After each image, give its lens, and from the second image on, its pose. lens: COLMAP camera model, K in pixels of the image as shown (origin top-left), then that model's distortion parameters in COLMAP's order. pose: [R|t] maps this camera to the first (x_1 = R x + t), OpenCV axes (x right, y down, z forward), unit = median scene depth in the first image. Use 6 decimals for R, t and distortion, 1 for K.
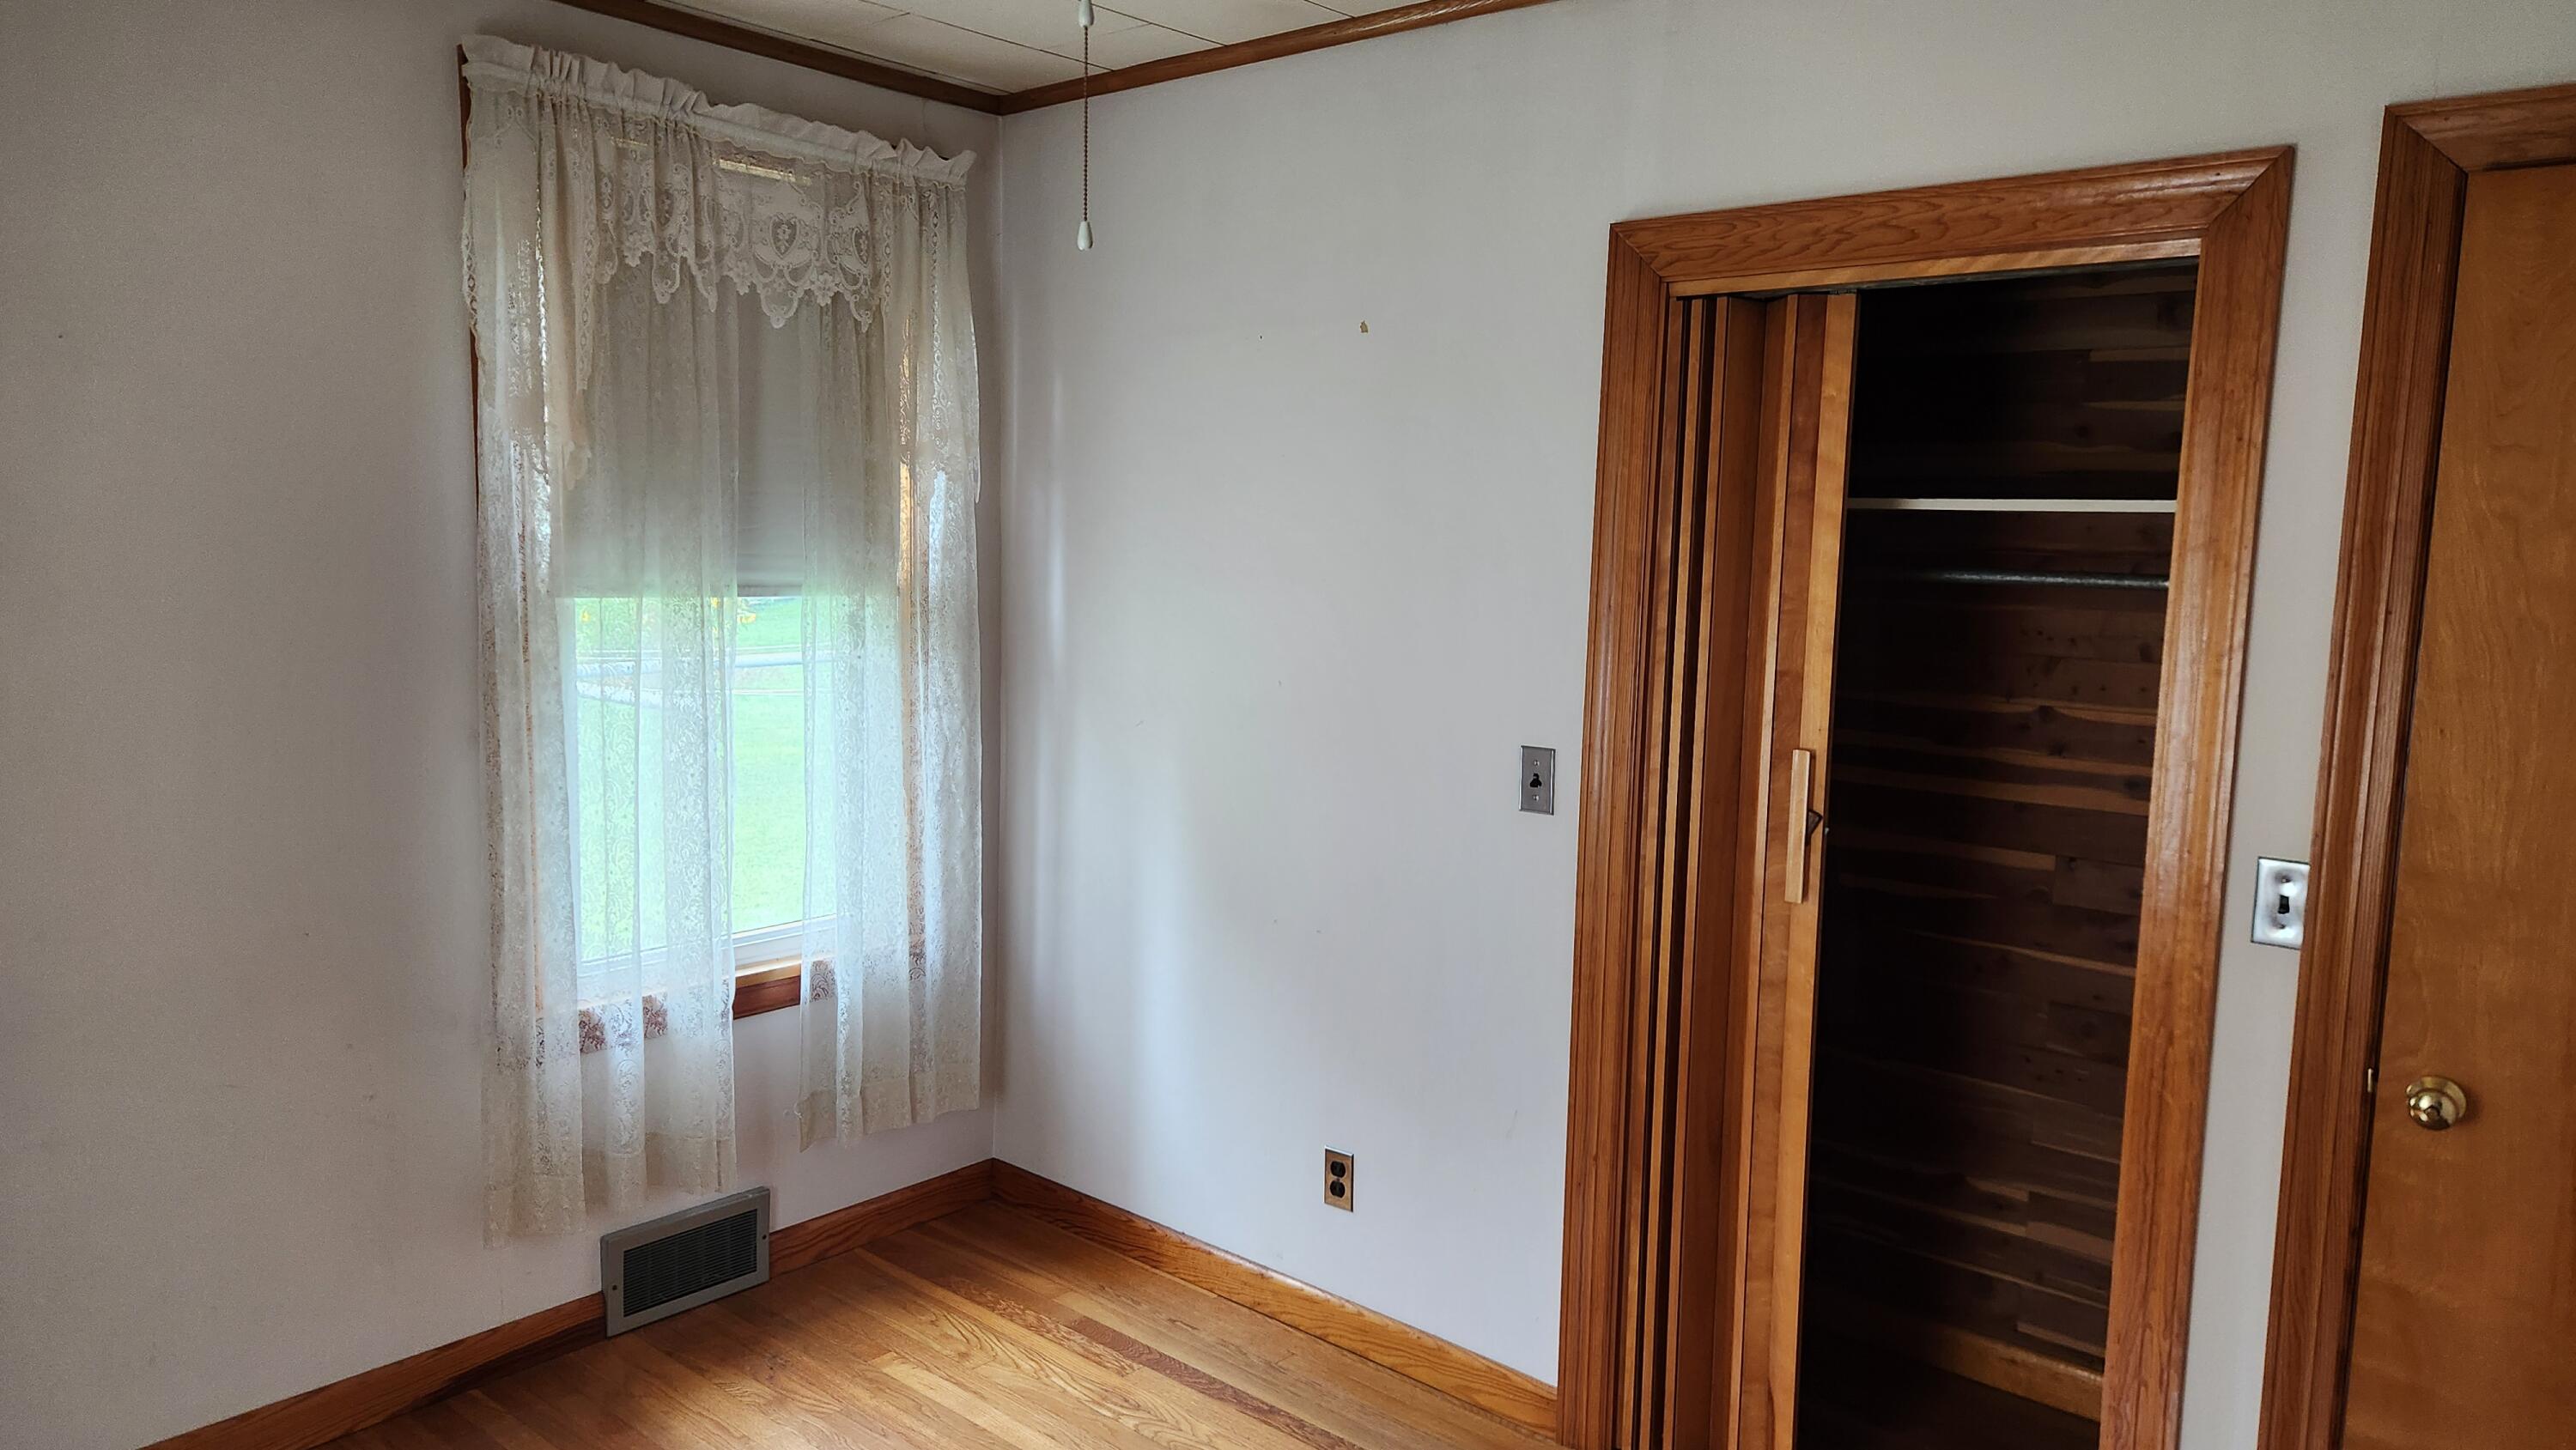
lens RADIAL K [[1673.2, 0, 1301.5], [0, 1673.2, 710.8], [0, 0, 1]] dist [0.036877, -0.055420]
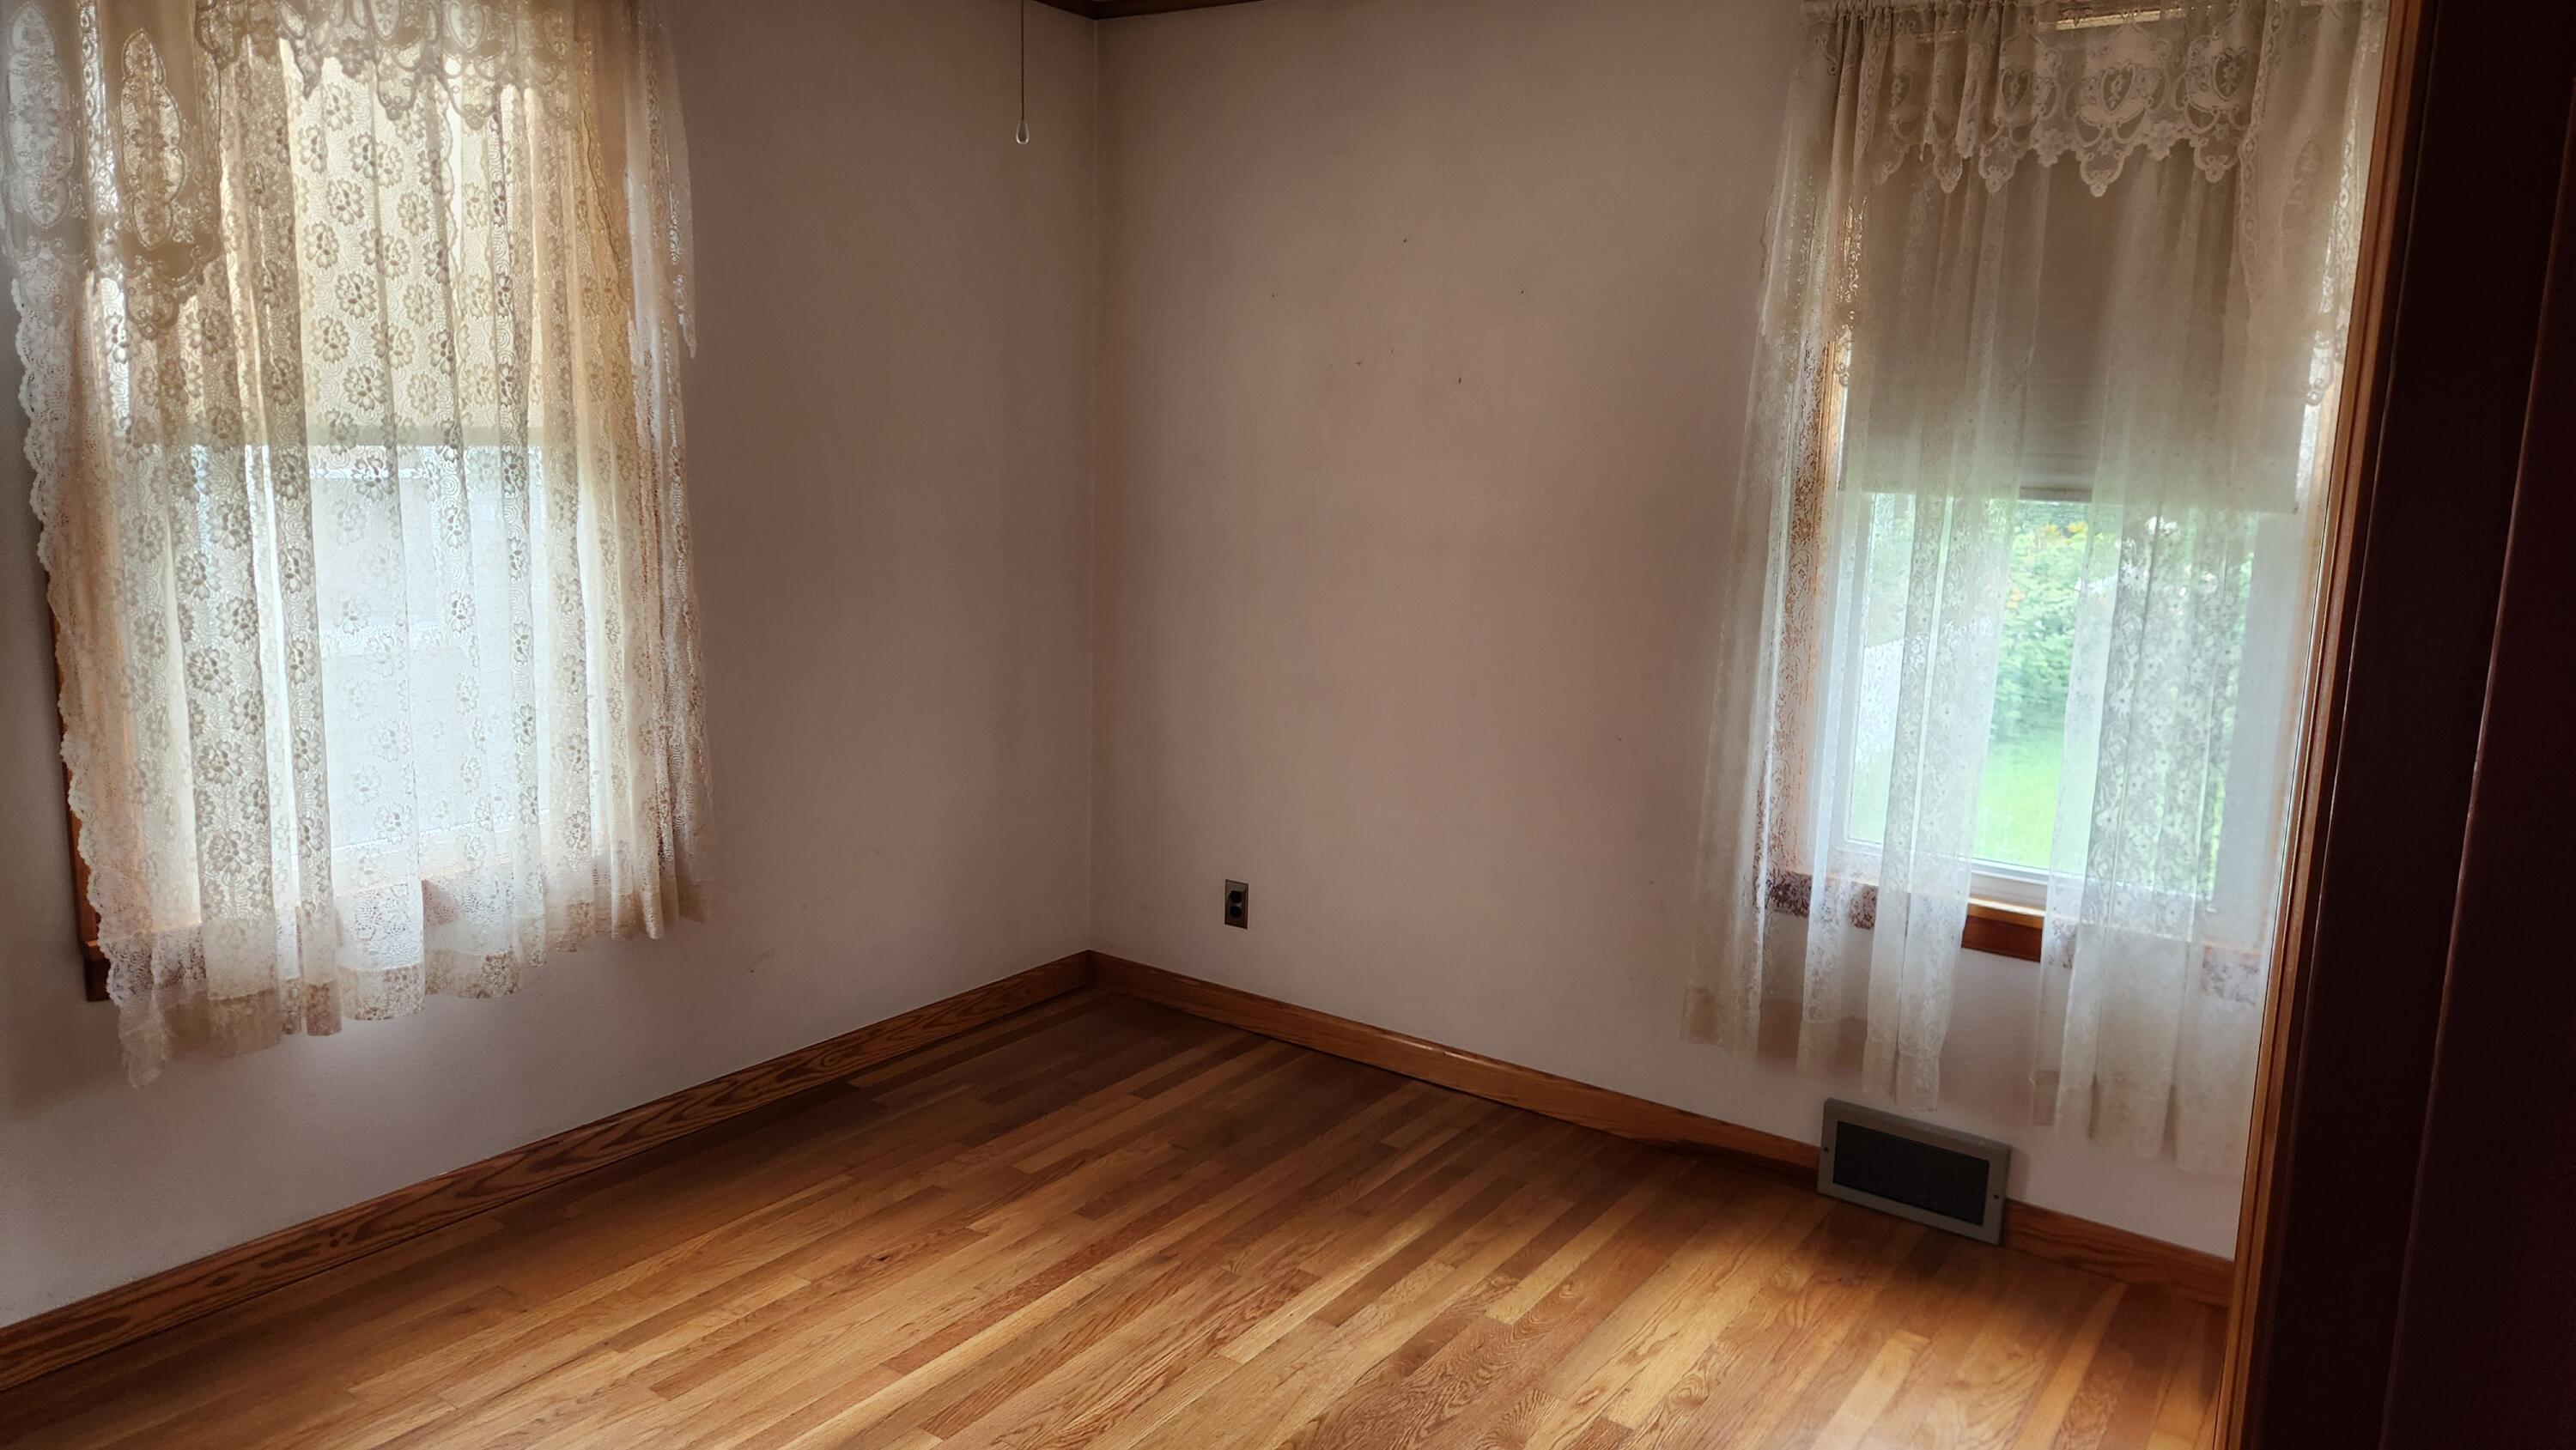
lens RADIAL K [[1673.2, 0, 1301.5], [0, 1673.2, 710.8], [0, 0, 1]] dist [0.036877, -0.055420]
pose [[0.086914, 0.145267, -0.985568, 0.561868], [-0.126565, 0.982905, 0.133713, -0.028349], [0.988143, 0.113117, 0.103814, 0.527548]]
